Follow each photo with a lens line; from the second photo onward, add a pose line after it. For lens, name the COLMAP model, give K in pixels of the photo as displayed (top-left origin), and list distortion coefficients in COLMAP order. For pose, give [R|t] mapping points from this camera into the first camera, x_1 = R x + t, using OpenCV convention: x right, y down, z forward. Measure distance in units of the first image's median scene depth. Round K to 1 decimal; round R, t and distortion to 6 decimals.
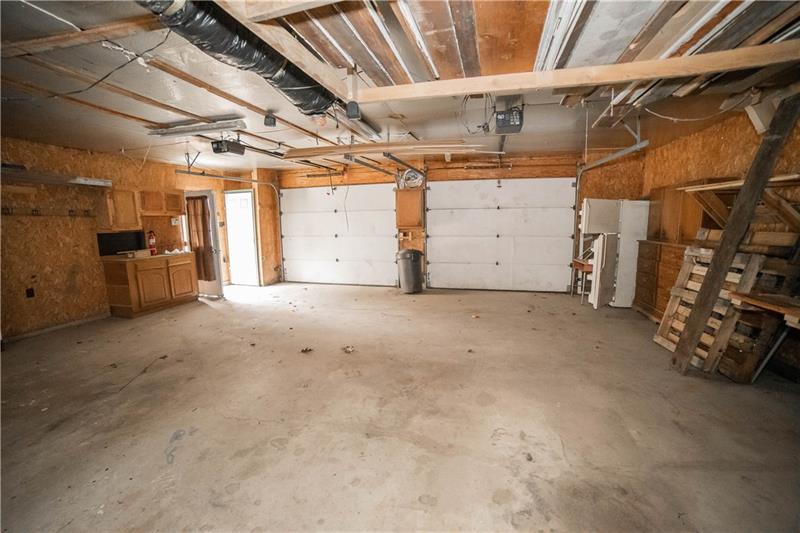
lens RADIAL K [[324.6, 0, 398.5], [0, 324.6, 266.8], [0, 0, 1]] dist [-0.106326, 0.036502]
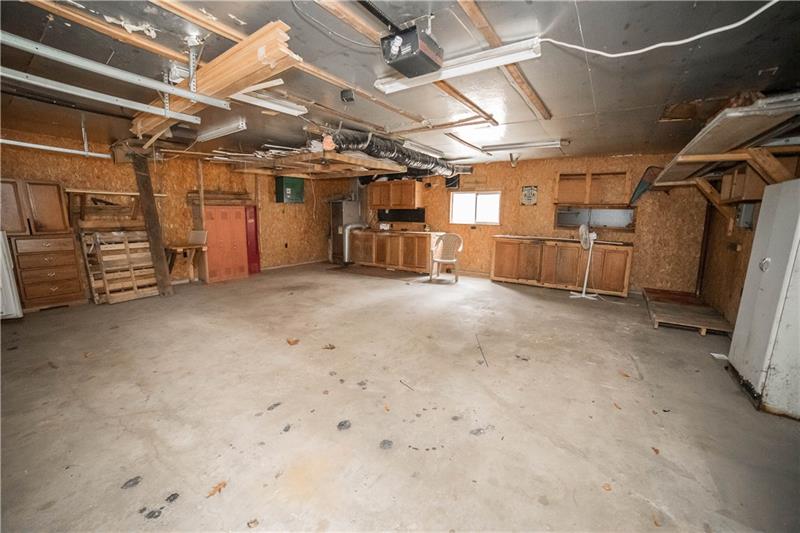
lens RADIAL K [[324.6, 0, 398.5], [0, 324.6, 266.8], [0, 0, 1]] dist [-0.106326, 0.036502]
pose [[-0.945880, -0.047705, 0.320992, -0.884133], [0.049809, 0.956074, 0.288863, -0.267674], [-0.320673, 0.289218, -0.901955, 1.967545]]
